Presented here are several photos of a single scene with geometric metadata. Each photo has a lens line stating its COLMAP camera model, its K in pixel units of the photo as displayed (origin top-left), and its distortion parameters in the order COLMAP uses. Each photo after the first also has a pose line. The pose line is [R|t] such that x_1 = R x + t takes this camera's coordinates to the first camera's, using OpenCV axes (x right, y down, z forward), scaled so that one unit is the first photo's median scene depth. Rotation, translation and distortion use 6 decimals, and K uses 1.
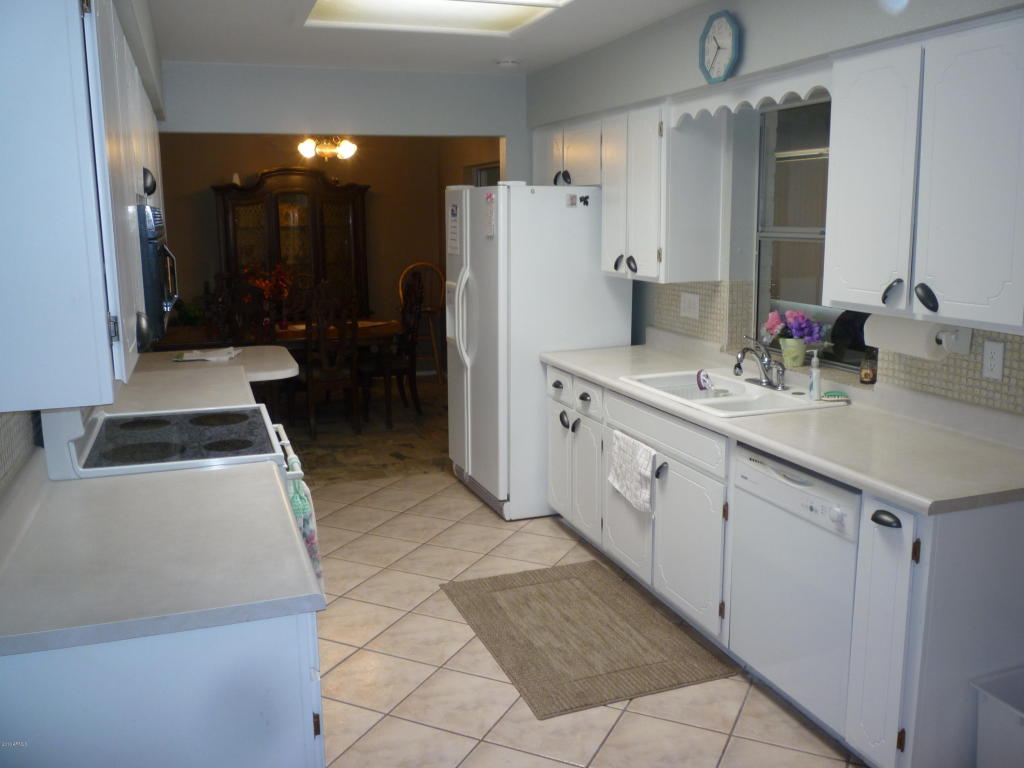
lens RADIAL K [[890.3, 0, 509.1], [0, 890.3, 378.7], [0, 0, 1]] dist [-0.066213, 0.053698]
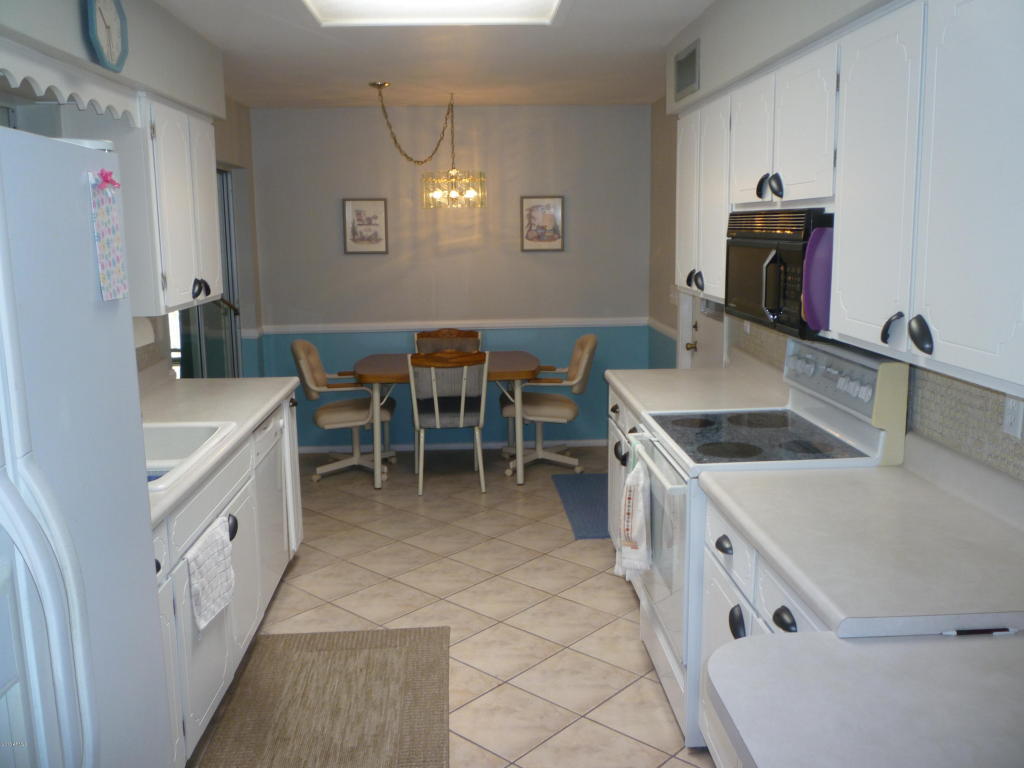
lens RADIAL K [[890.3, 0, 509.1], [0, 890.3, 378.7], [0, 0, 1]] dist [-0.066213, 0.053698]
pose [[-0.958037, -0.029876, 0.285082, -0.350151], [0.071044, 0.938773, 0.337132, -0.323473], [-0.277700, 0.343238, -0.897257, 1.754202]]
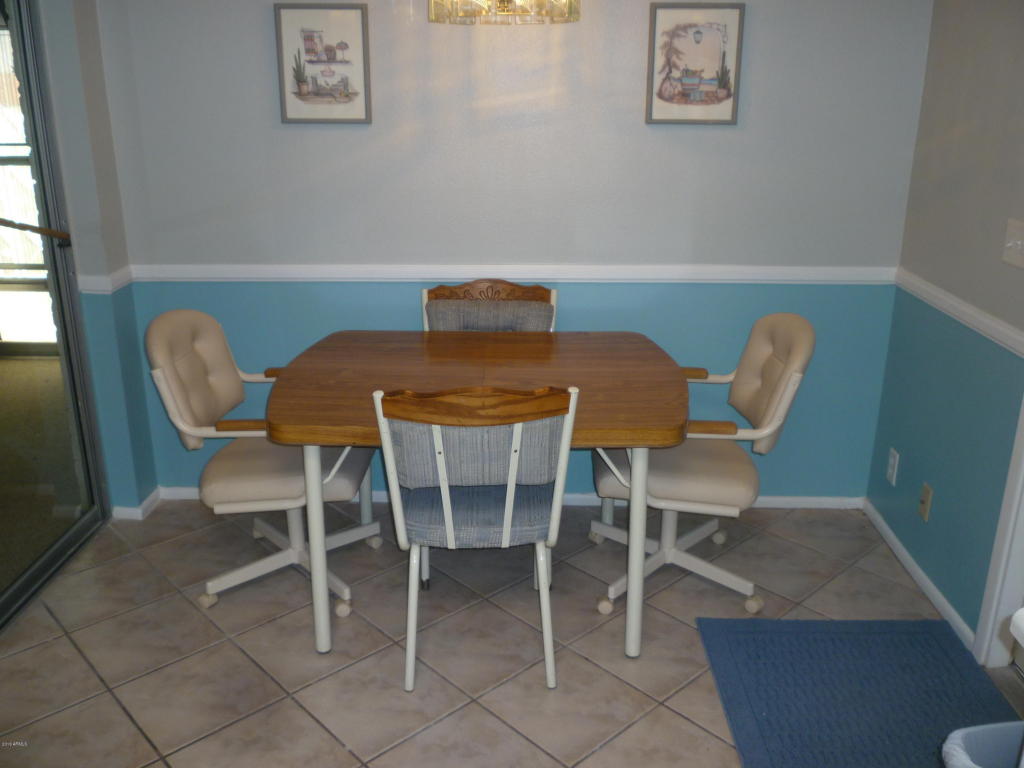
lens RADIAL K [[890.3, 0, 509.1], [0, 890.3, 378.7], [0, 0, 1]] dist [-0.066213, 0.053698]
pose [[-0.932739, -0.109206, 0.343615, -0.027910], [0.070514, 0.879372, 0.470886, -0.140510], [-0.353589, 0.463443, -0.812524, 0.838109]]
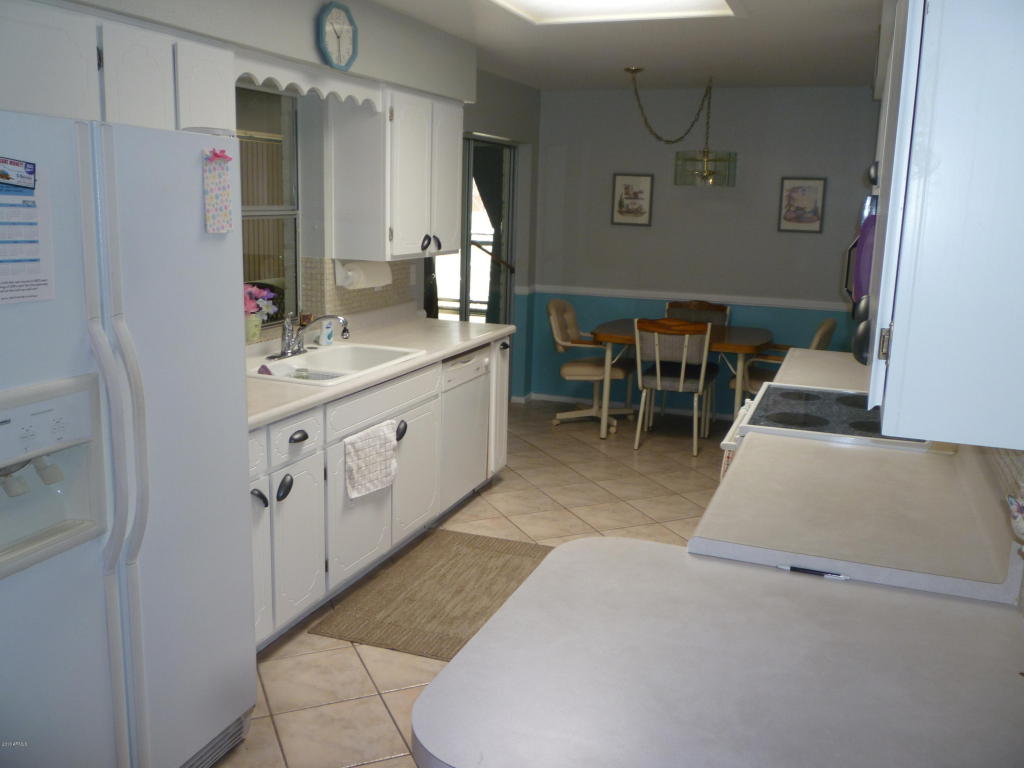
lens RADIAL K [[890.3, 0, 509.1], [0, 890.3, 378.7], [0, 0, 1]] dist [-0.066213, 0.053698]
pose [[-0.755170, -0.143636, 0.639599, -0.663510], [0.098575, 0.939722, 0.327422, -0.322592], [-0.648075, 0.310308, -0.695491, 1.764216]]
